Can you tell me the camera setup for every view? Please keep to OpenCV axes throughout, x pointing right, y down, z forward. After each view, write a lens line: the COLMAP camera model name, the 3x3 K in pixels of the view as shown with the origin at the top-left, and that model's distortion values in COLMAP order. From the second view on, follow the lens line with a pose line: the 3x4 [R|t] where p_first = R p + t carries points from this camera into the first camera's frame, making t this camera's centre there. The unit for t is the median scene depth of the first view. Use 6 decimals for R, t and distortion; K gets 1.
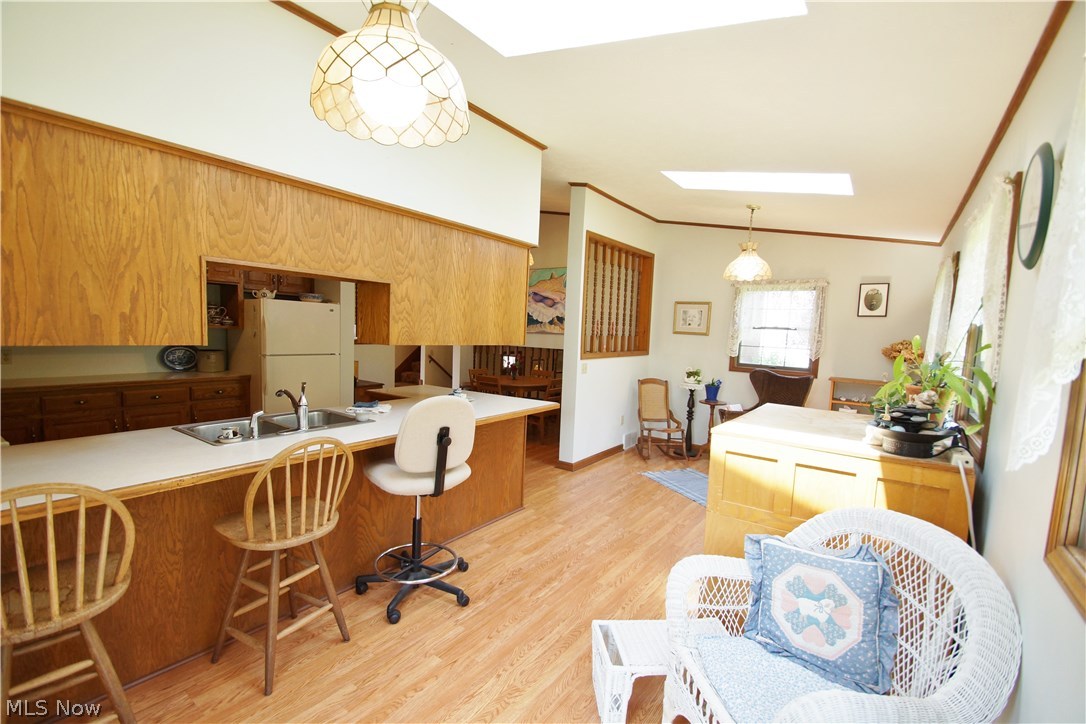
lens RADIAL K [[485.2, 0, 540.9], [0, 485.2, 369.7], [0, 0, 1]] dist [-0.002945, -0.000935]
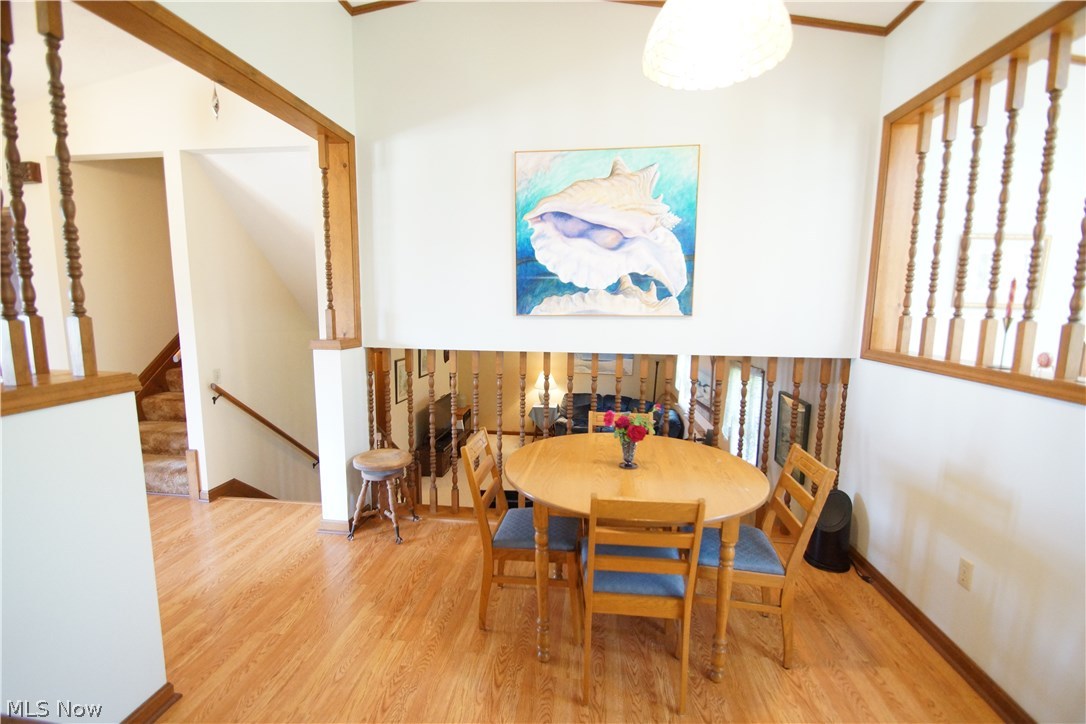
lens RADIAL K [[485.2, 0, 540.9], [0, 485.2, 369.7], [0, 0, 1]] dist [-0.002945, -0.000935]
pose [[0.875505, -0.099796, 0.472792, -0.347262], [0.071947, 0.994457, 0.076680, -0.099489], [-0.477823, -0.033118, 0.877832, 1.019858]]
